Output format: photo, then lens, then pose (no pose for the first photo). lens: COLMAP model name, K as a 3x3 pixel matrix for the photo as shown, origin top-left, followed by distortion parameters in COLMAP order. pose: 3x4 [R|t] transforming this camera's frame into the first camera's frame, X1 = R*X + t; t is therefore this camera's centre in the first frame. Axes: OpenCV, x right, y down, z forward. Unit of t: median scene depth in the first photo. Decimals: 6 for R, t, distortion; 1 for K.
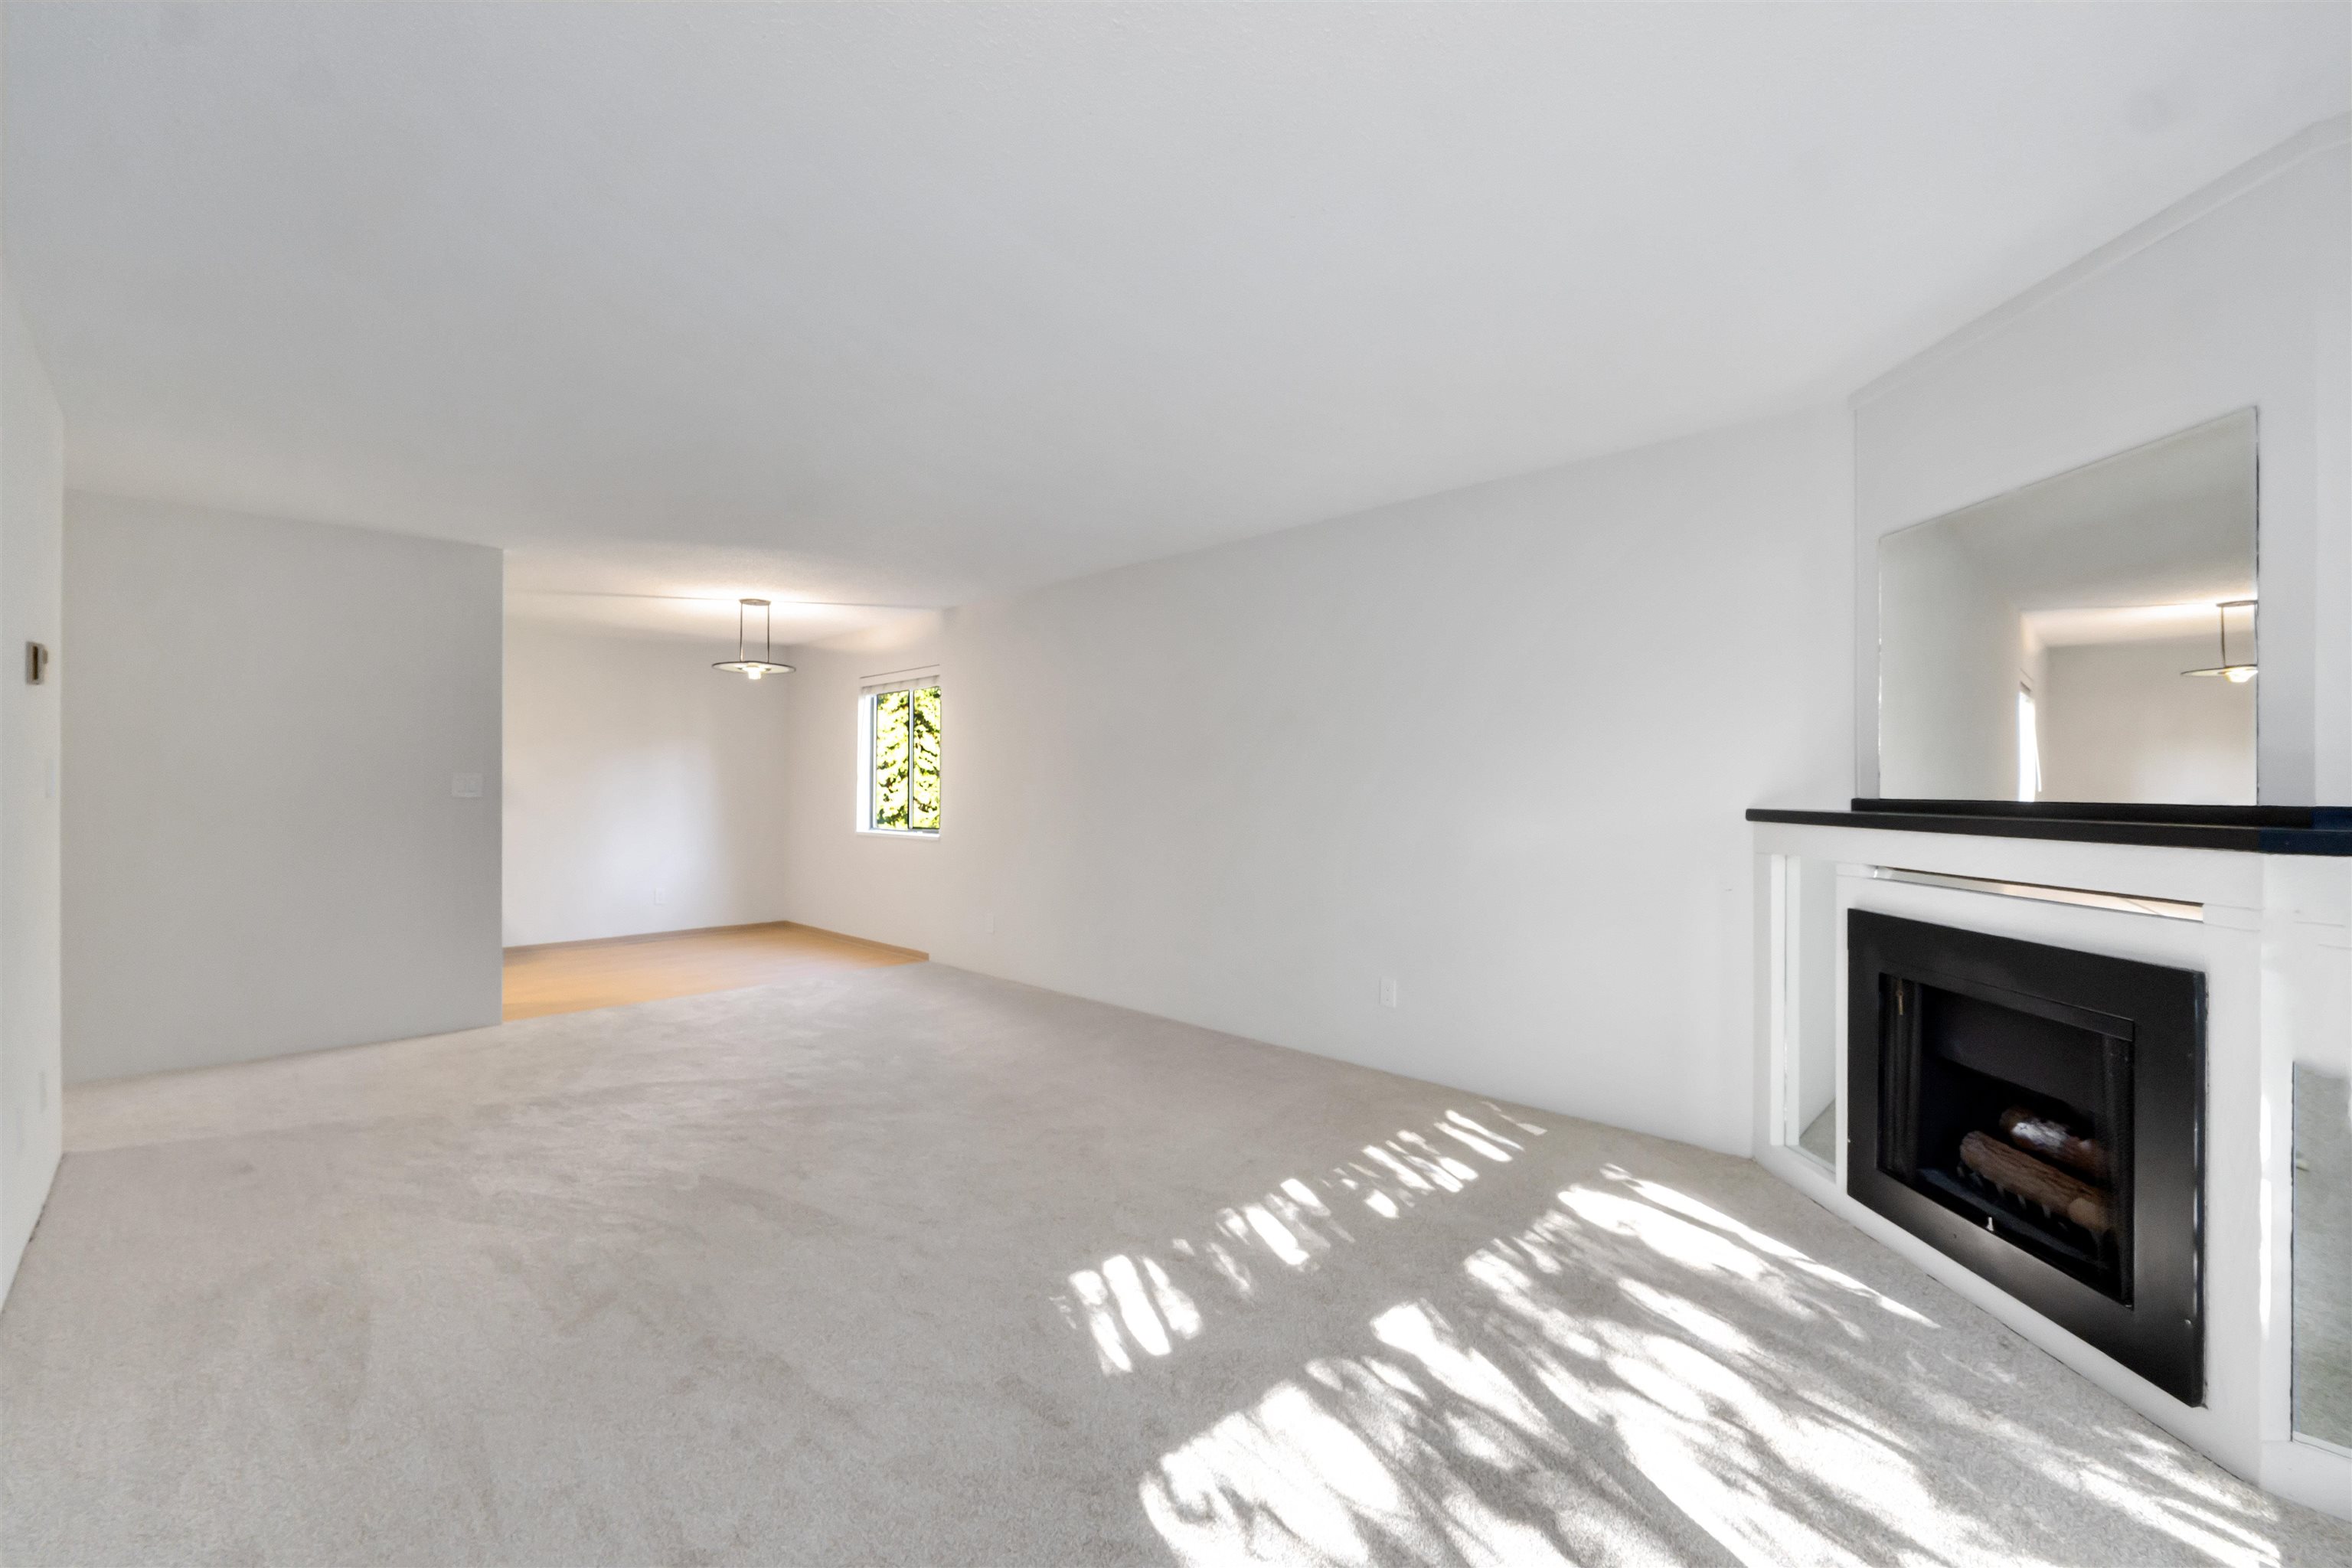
lens RADIAL K [[992.2, 0, 1181.3], [0, 992.2, 791.8], [0, 0, 1]] dist [0.001019, -0.004845]
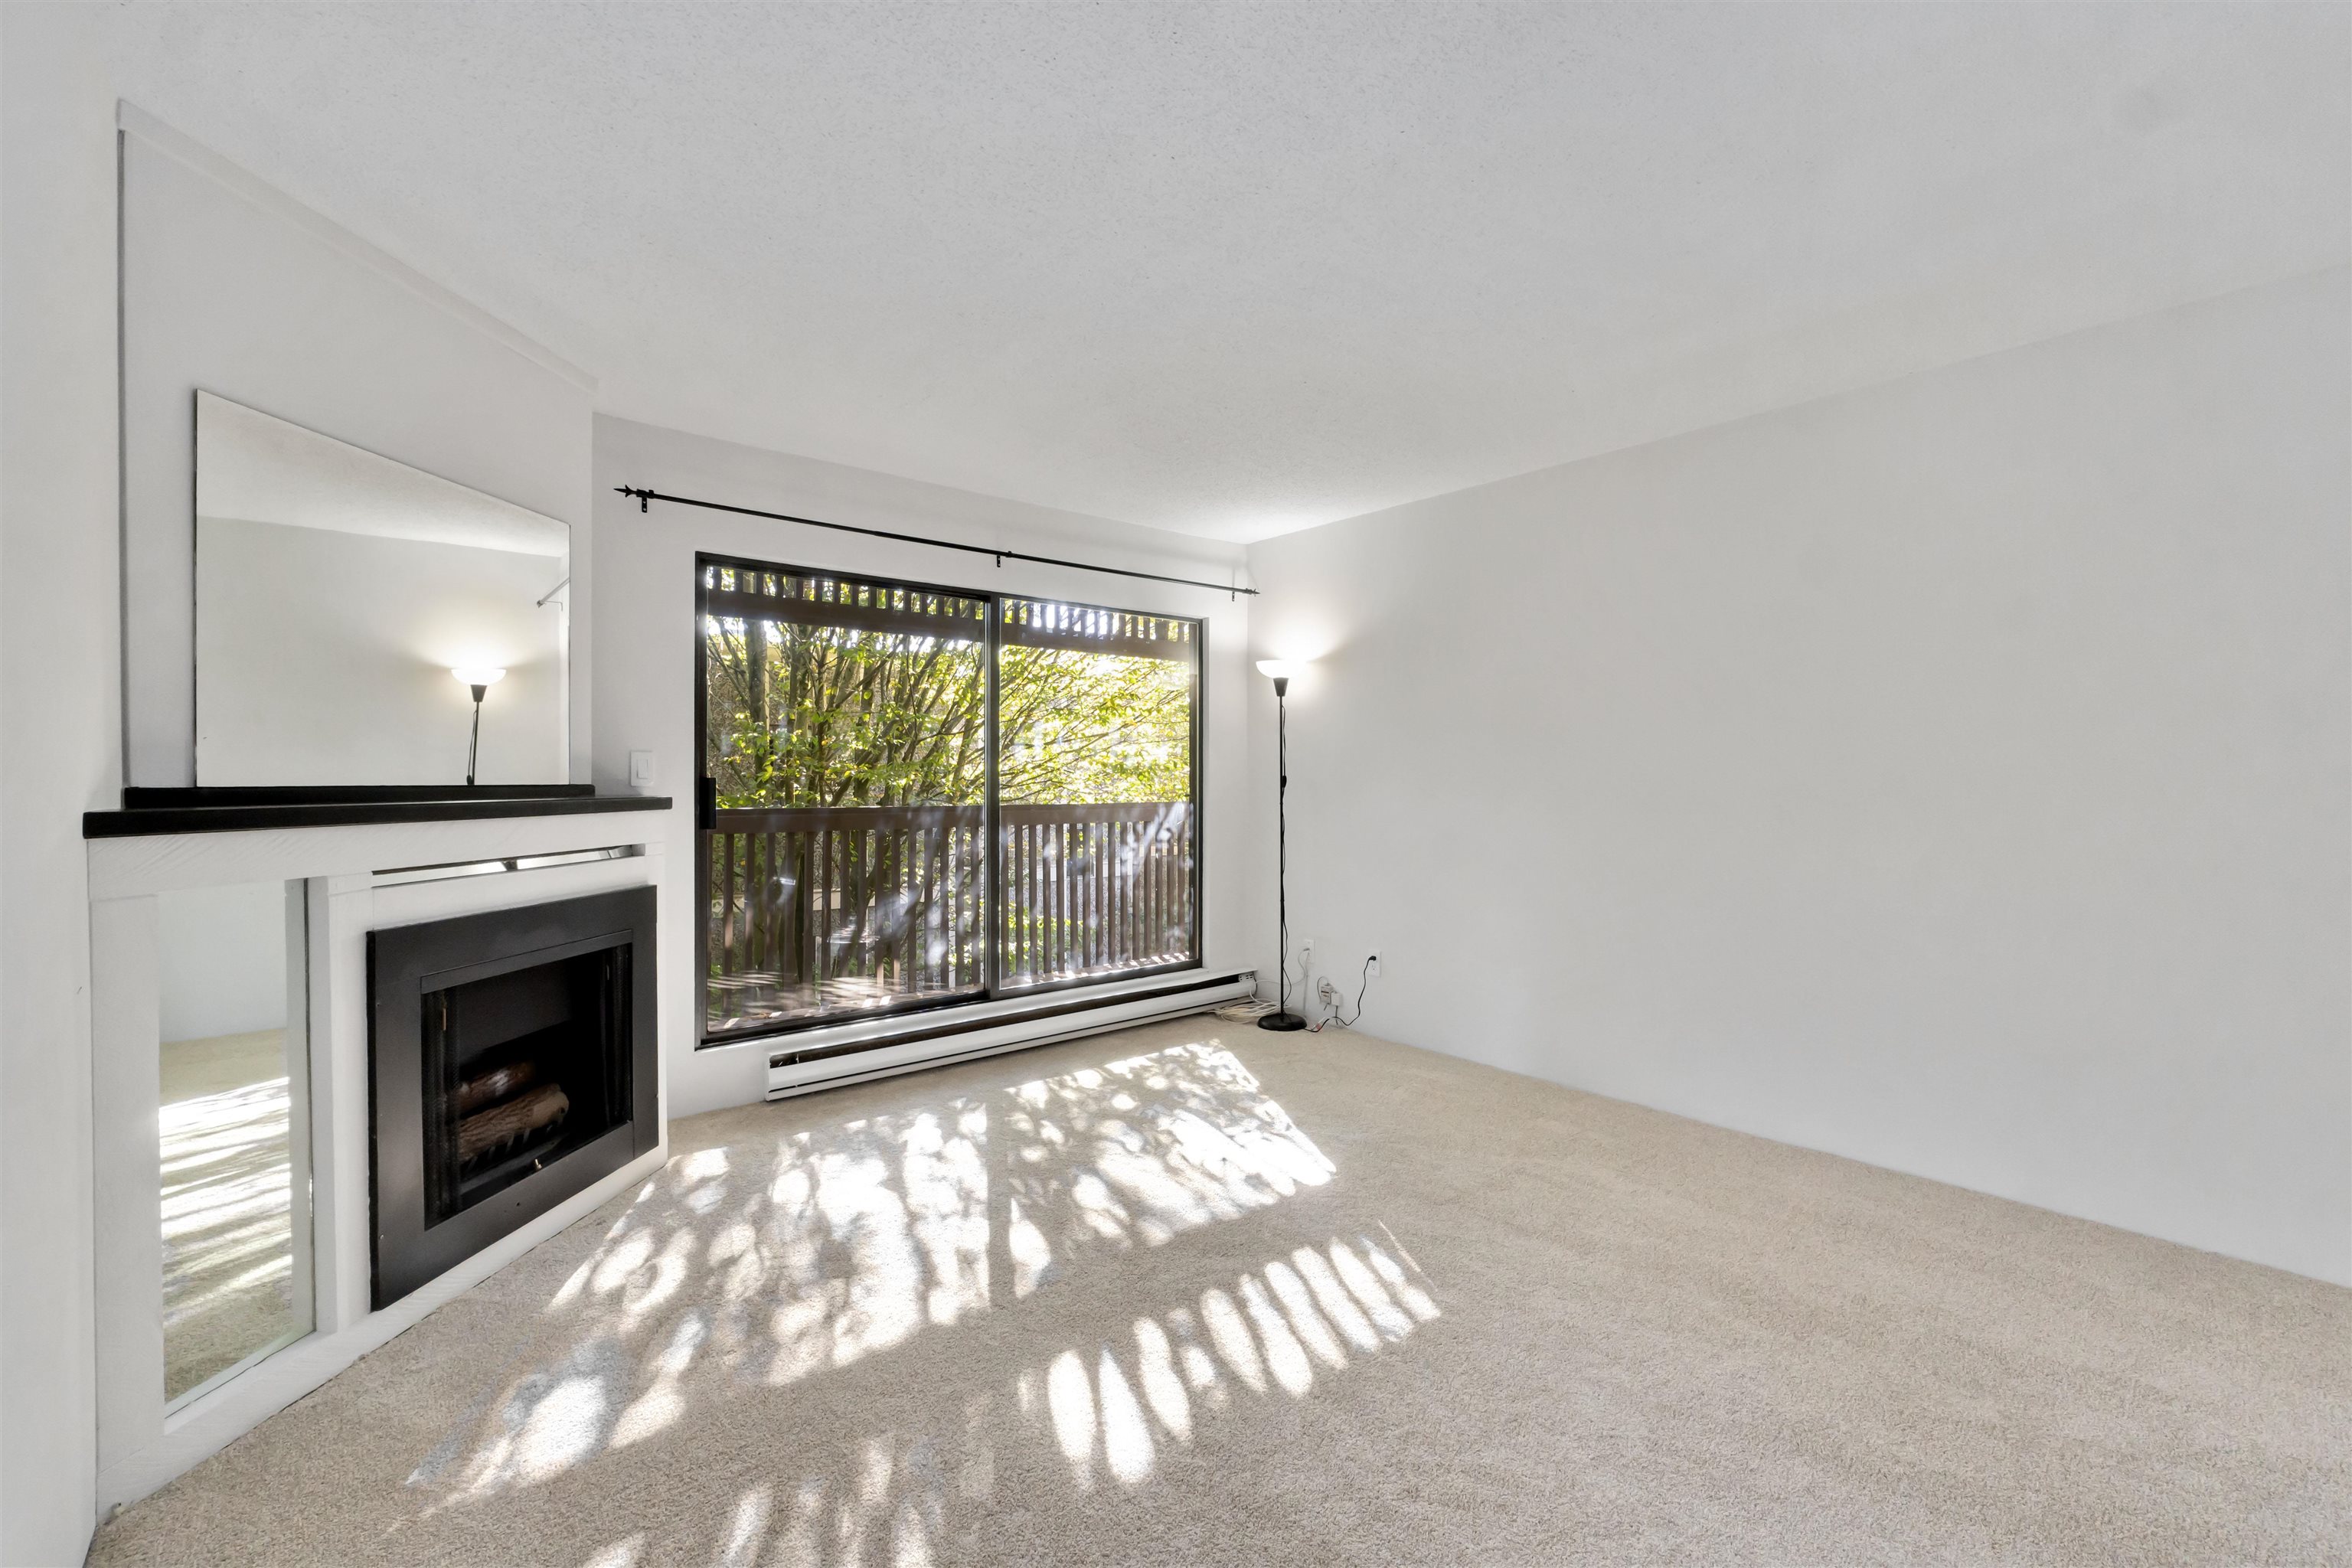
lens RADIAL K [[994.7, 0, 1180.9], [0, 994.7, 791.5], [0, 0, 1]] dist [-0.026959, 0.010057]
pose [[-0.995736, -0.003760, 0.092175, -0.000710], [-0.002298, 0.999870, 0.015965, -0.000675], [-0.092223, 0.015686, -0.995615, 1.302042]]
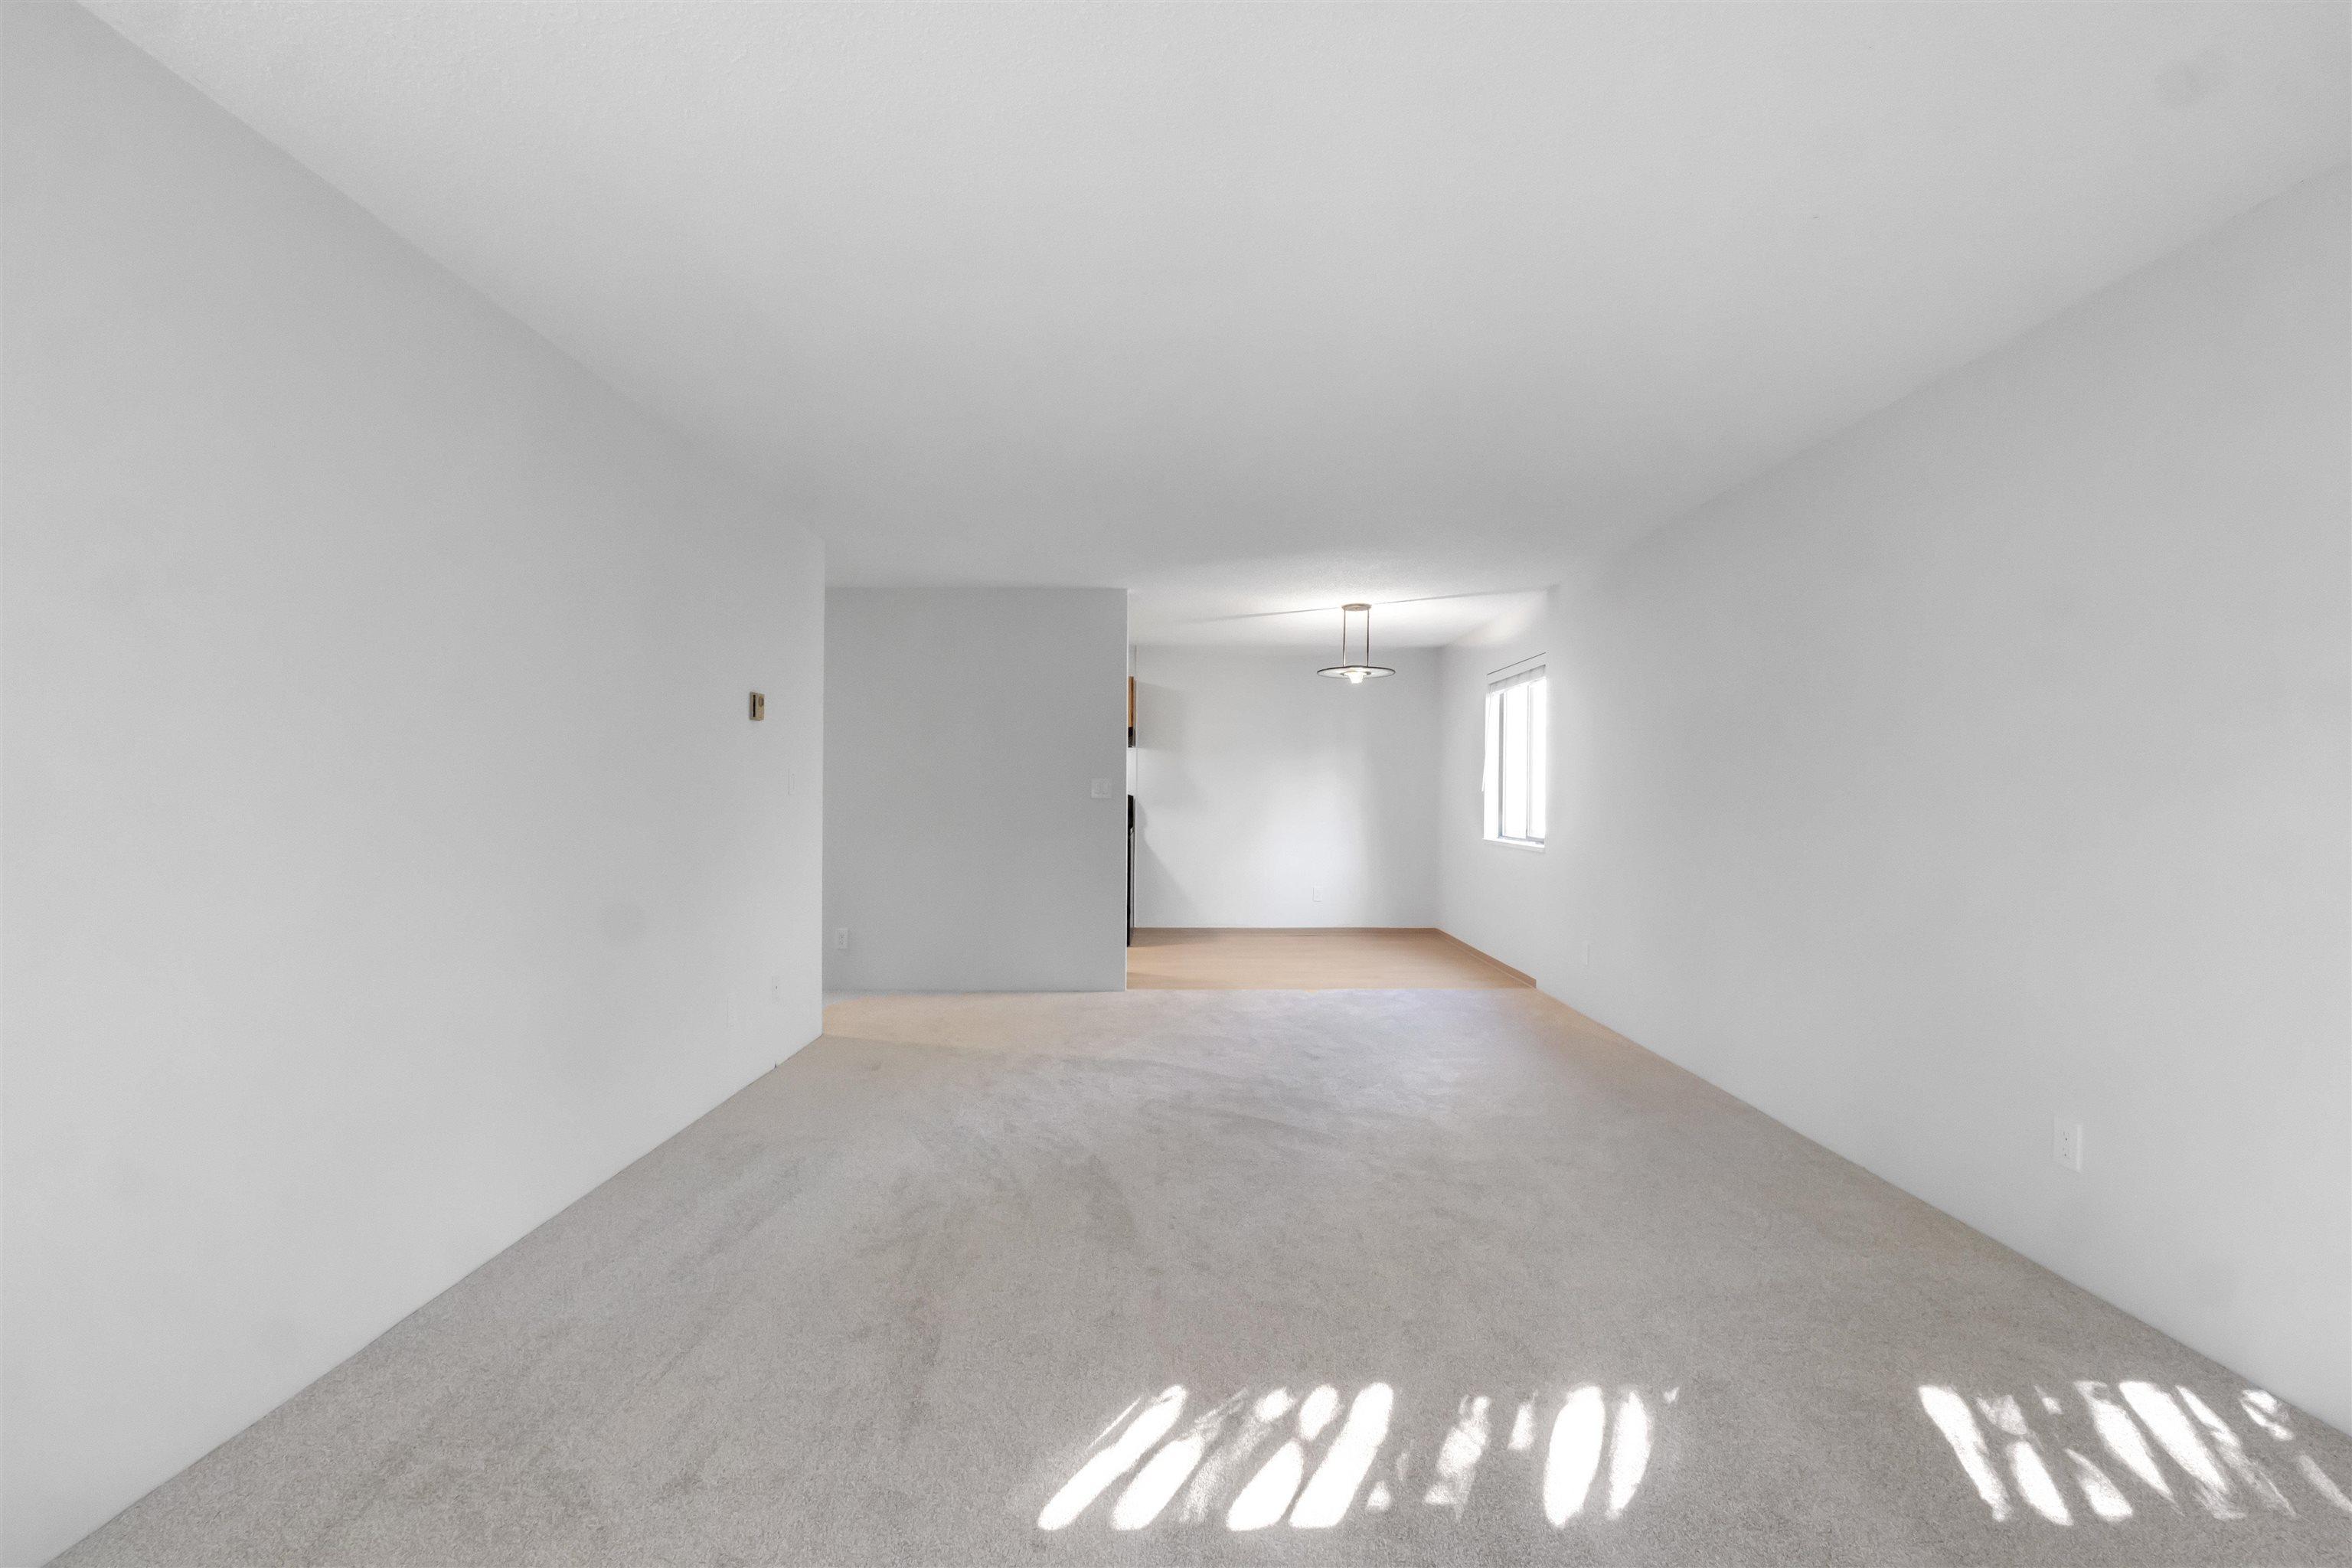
lens RADIAL K [[1022.5, 0, 1184.6], [0, 1022.5, 788.9], [0, 0, 1]] dist [-0.003179, -0.000167]
pose [[0.715072, 0.001307, -0.699050, 0.311675], [-0.007674, 0.999953, -0.005980, 0.000958], [0.699009, 0.009641, 0.715048, 0.251674]]
